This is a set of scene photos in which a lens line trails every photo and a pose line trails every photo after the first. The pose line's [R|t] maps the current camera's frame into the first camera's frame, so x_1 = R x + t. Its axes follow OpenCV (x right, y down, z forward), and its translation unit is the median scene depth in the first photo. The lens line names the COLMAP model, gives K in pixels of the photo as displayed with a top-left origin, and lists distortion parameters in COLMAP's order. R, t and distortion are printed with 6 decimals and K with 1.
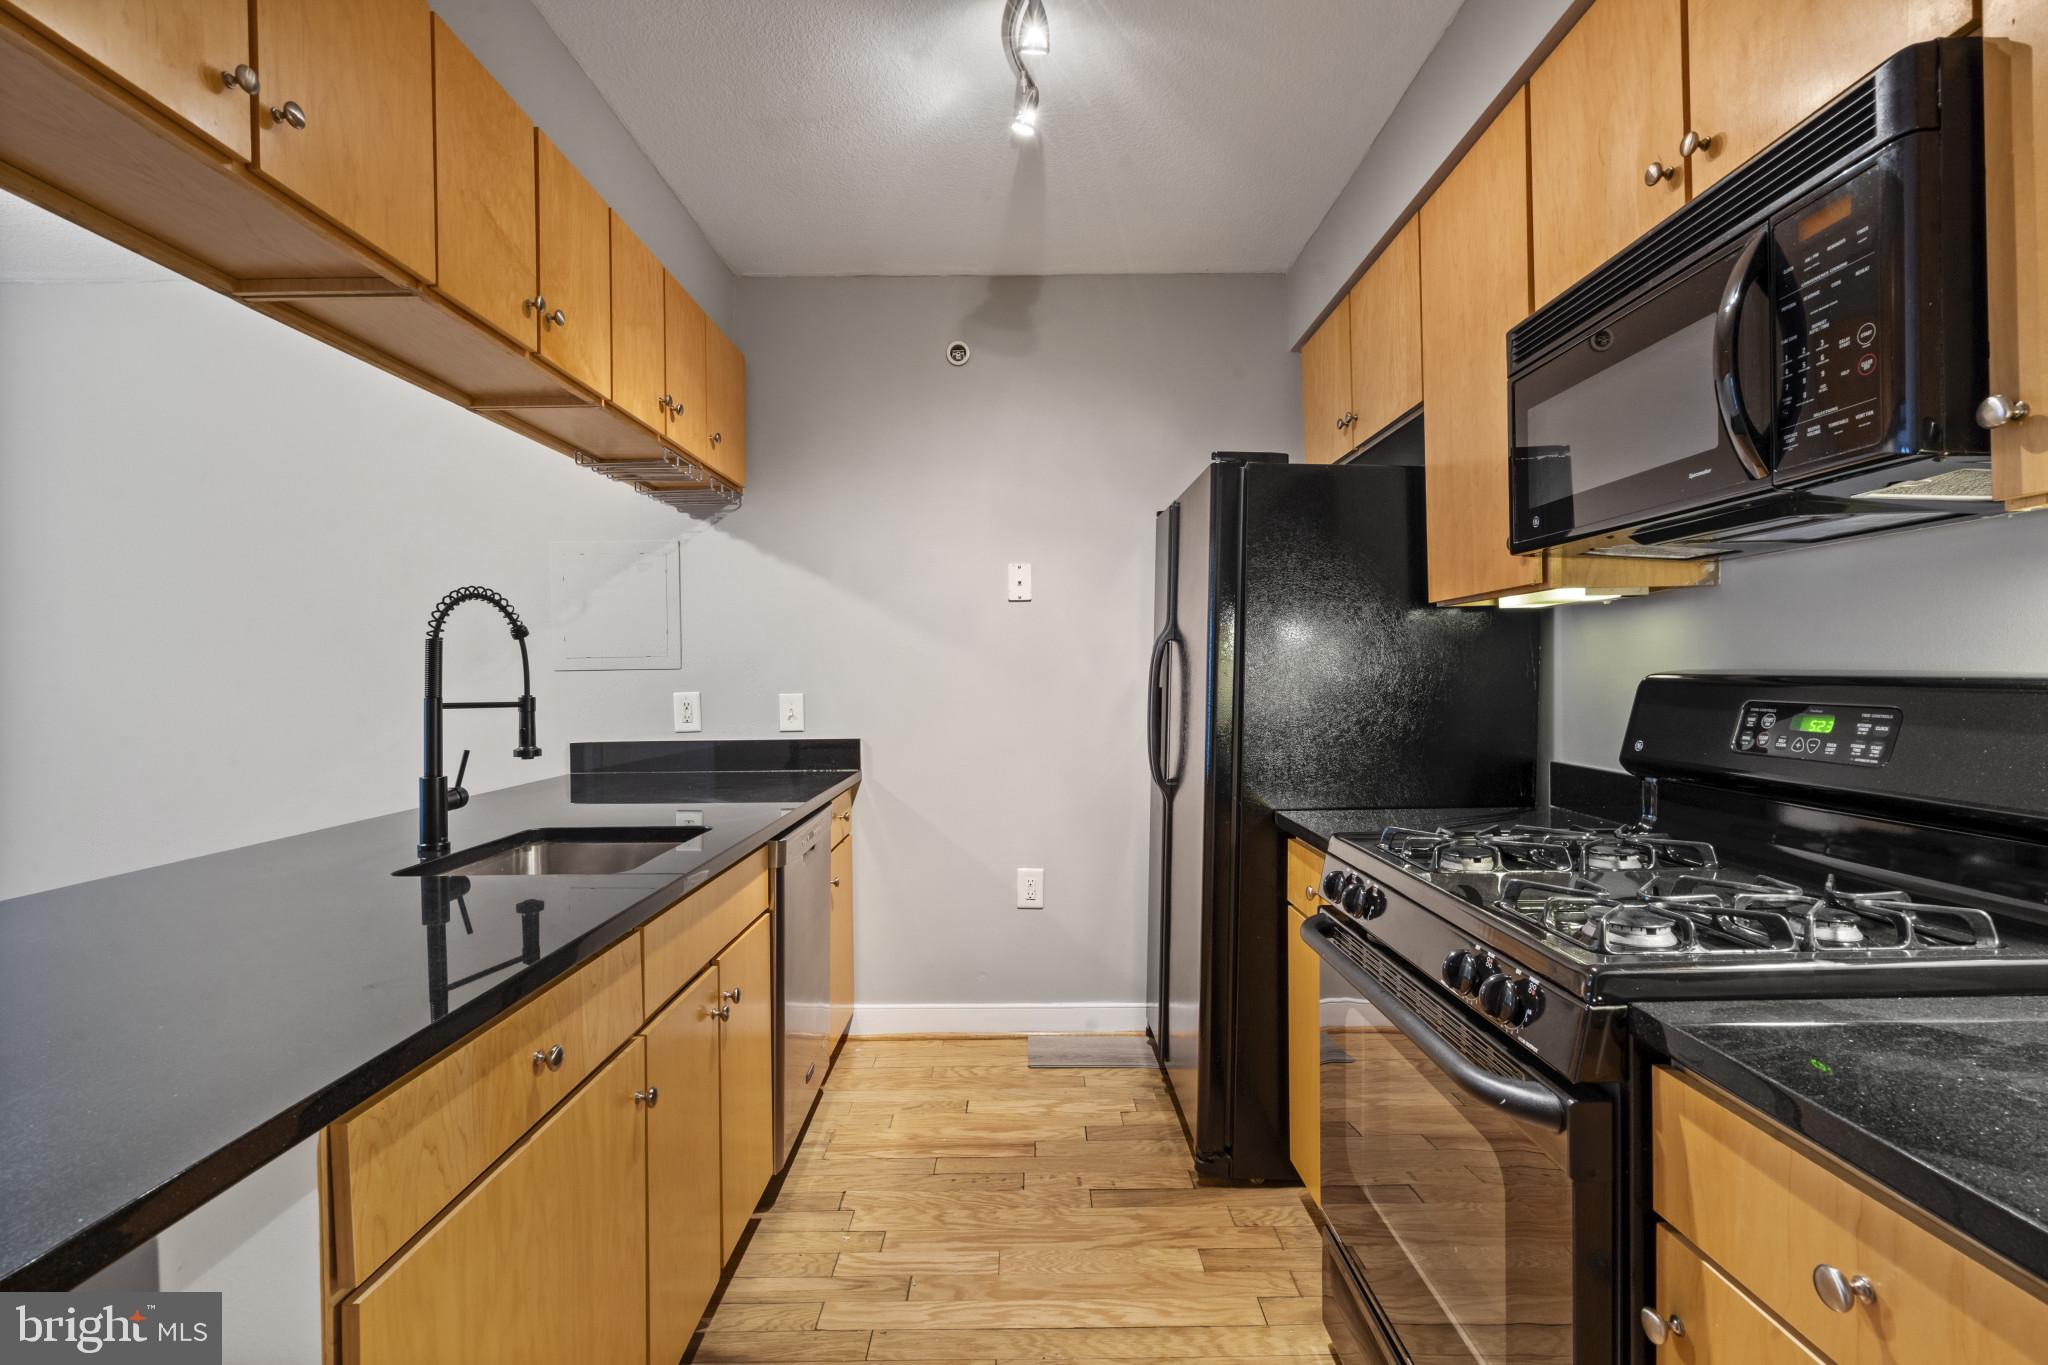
lens RADIAL K [[931.7, 0, 1024.0], [0, 931.7, 679.0], [0, 0, 1]] dist [-0.005606, 0.000763]
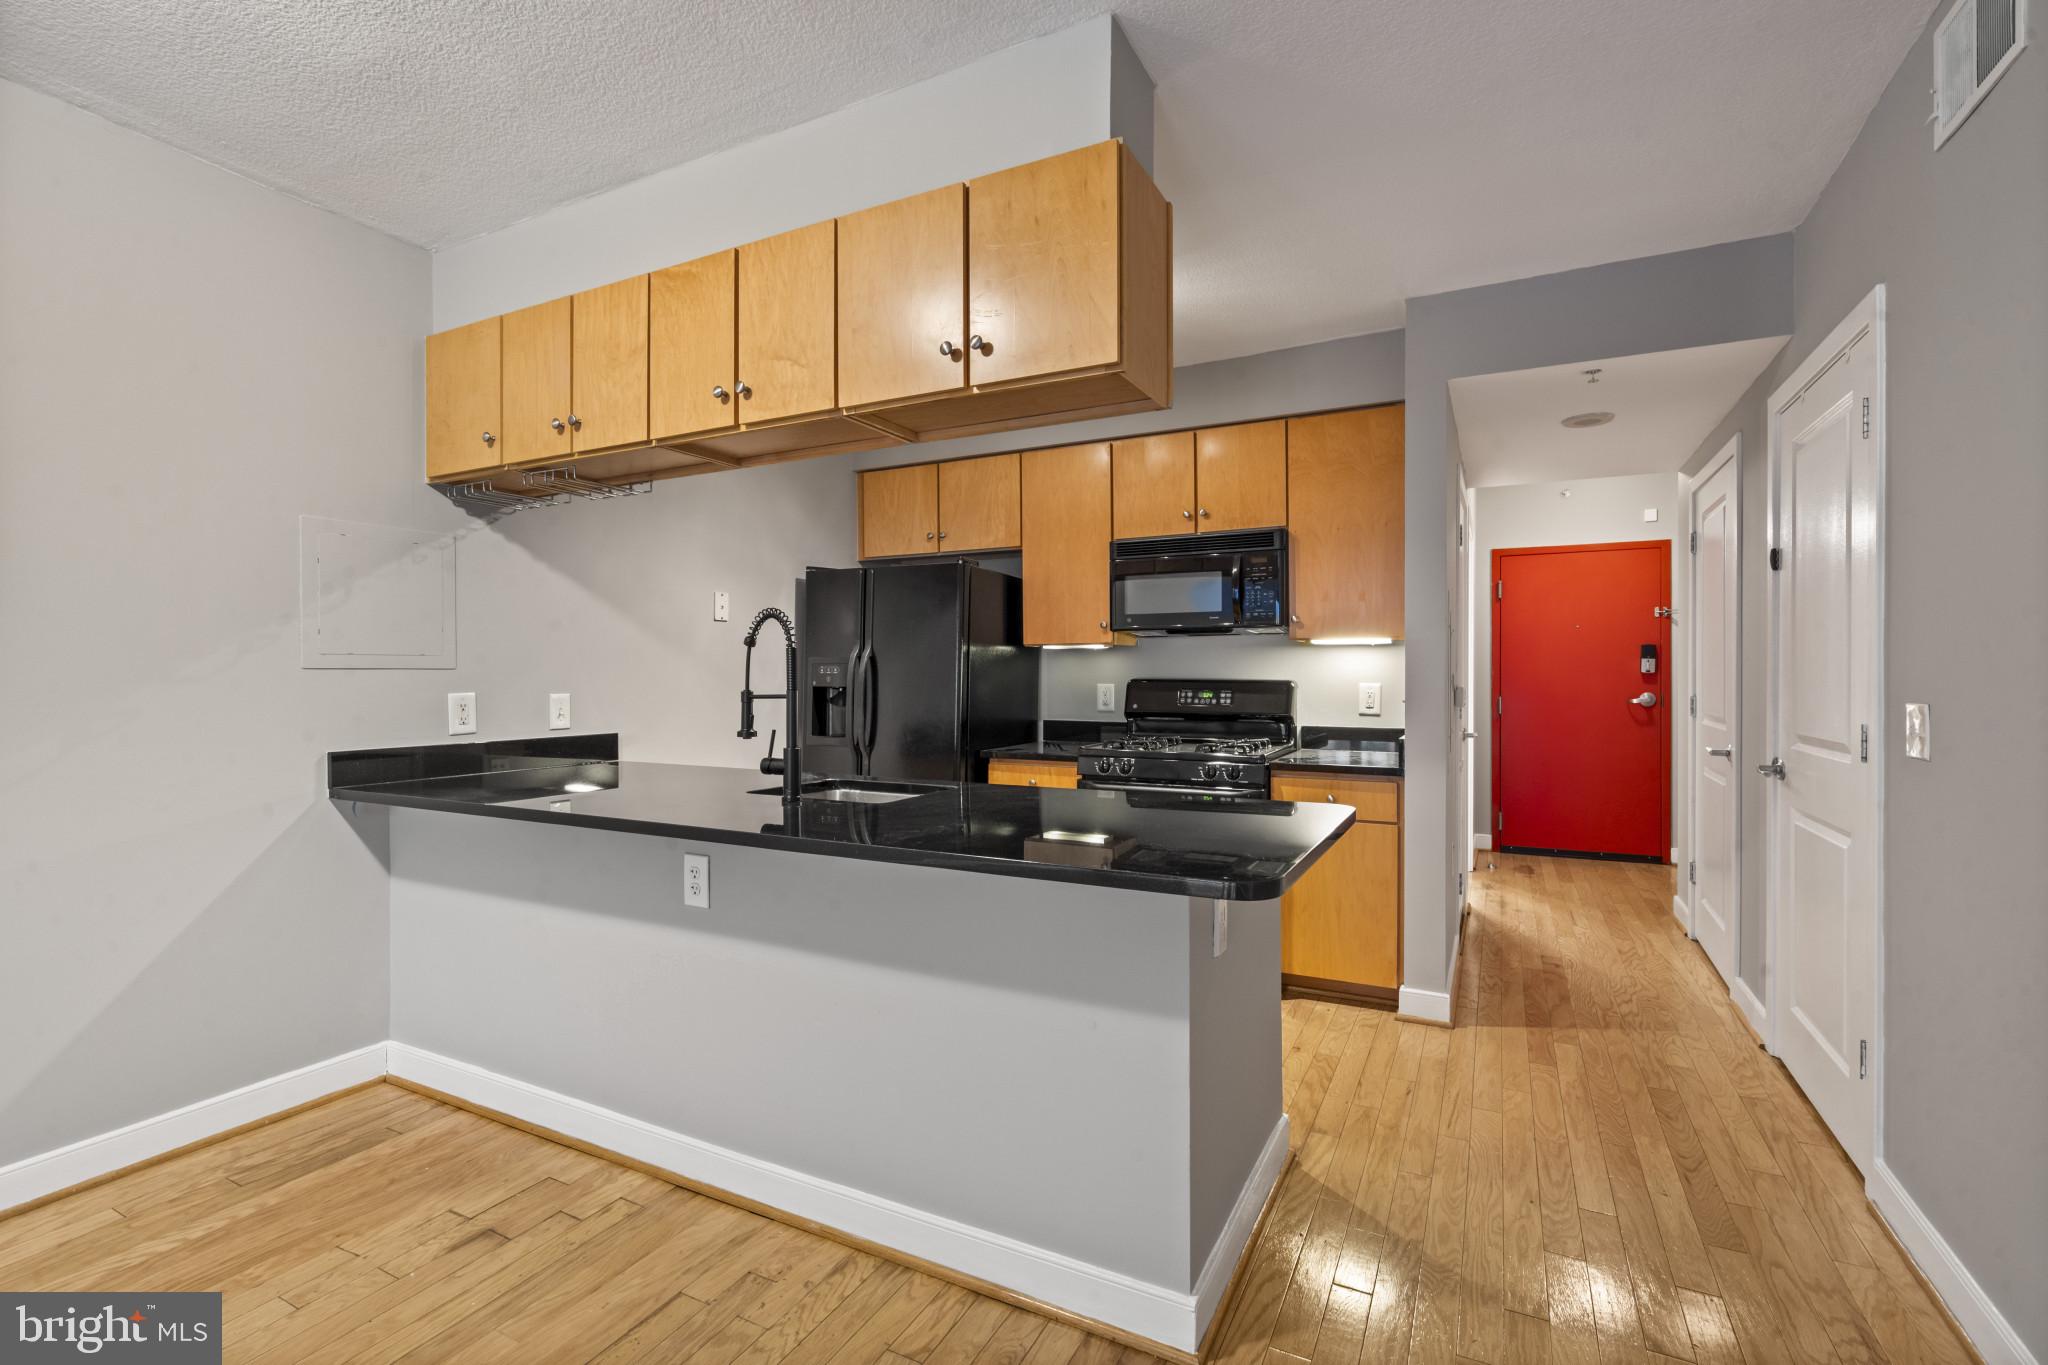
lens RADIAL K [[931.7, 0, 1016.7], [0, 931.7, 677.4], [0, 0, 1]] dist [-0.005606, 0.000763]
pose [[0.456591, 0.009020, 0.889631, -0.968209], [0.002068, 0.999935, -0.011200, 0.010272], [-0.889674, 0.006953, 0.456543, 0.043145]]
